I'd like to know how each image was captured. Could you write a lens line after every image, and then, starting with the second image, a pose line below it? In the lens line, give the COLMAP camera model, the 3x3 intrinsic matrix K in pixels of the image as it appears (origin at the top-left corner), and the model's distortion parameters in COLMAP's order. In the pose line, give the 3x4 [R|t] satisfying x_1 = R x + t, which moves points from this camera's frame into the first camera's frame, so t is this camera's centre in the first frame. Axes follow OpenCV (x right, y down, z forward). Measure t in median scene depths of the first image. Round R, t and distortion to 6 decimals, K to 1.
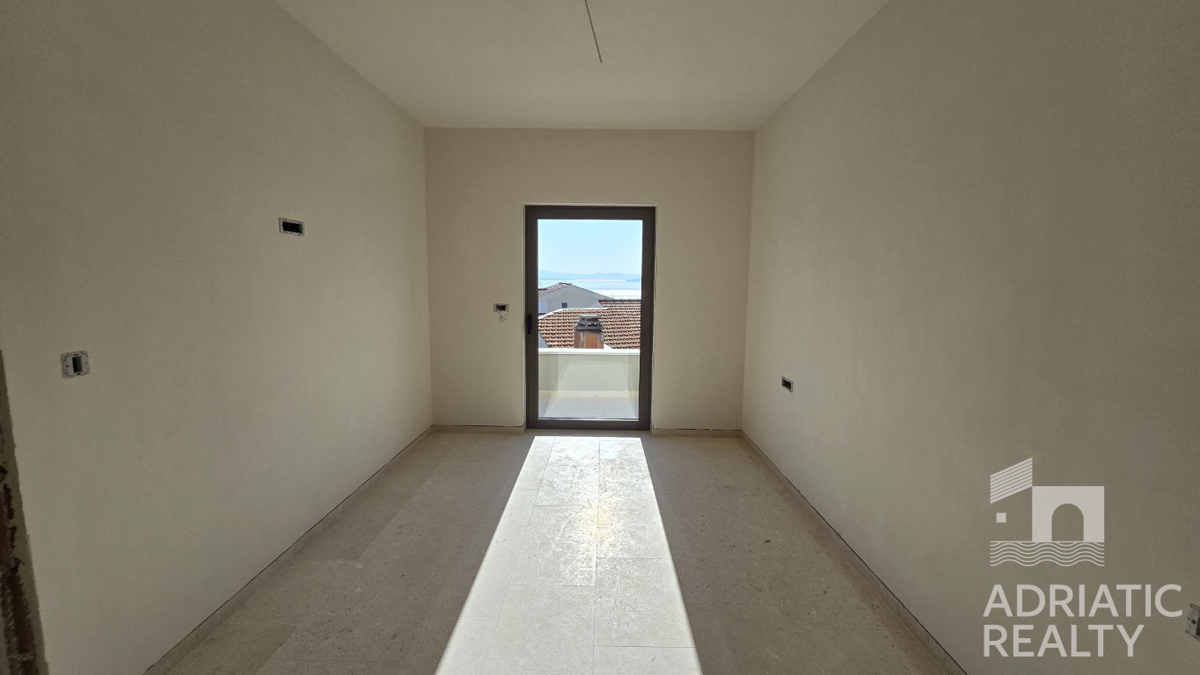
lens RADIAL K [[513.5, 0, 603.5], [0, 513.5, 334.4], [0, 0, 1]] dist [0.014025, -0.000040]
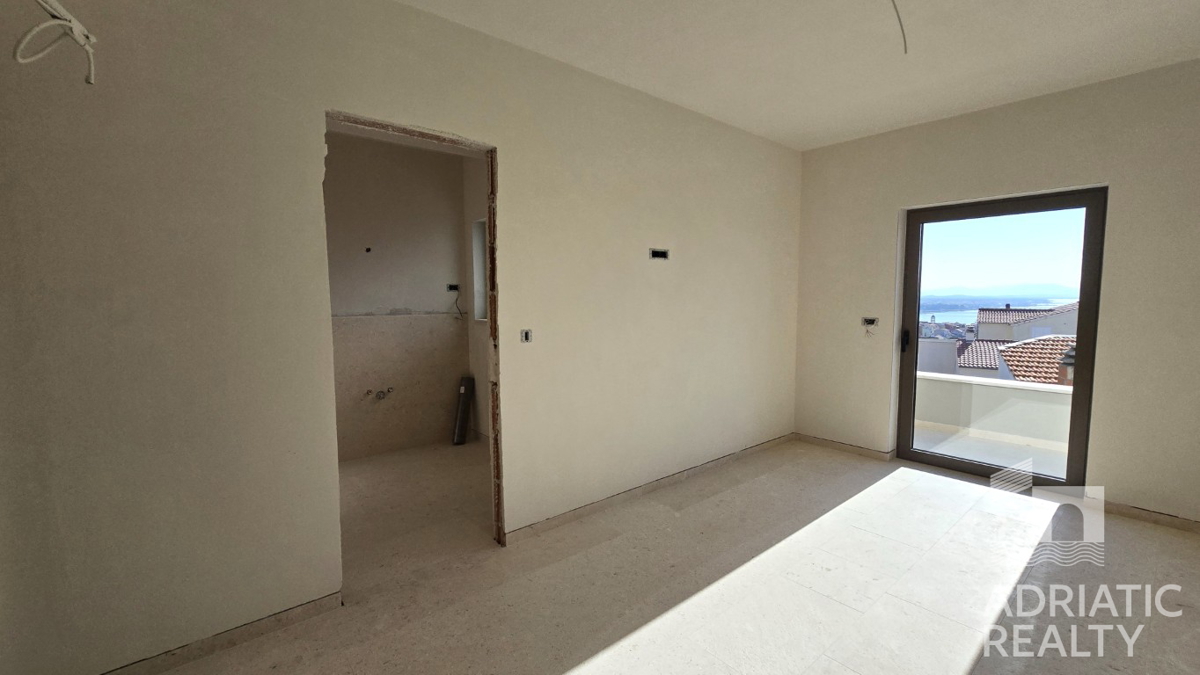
lens RADIAL K [[539.2, 0, 600.0], [0, 539.2, 337.5], [0, 0, 1]] dist [0.011730, -0.000126]
pose [[0.634722, 0.045055, -0.771426, 0.256264], [-0.077402, 0.996985, -0.005457, 0.020742], [0.768854, 0.063174, 0.636295, -0.012804]]
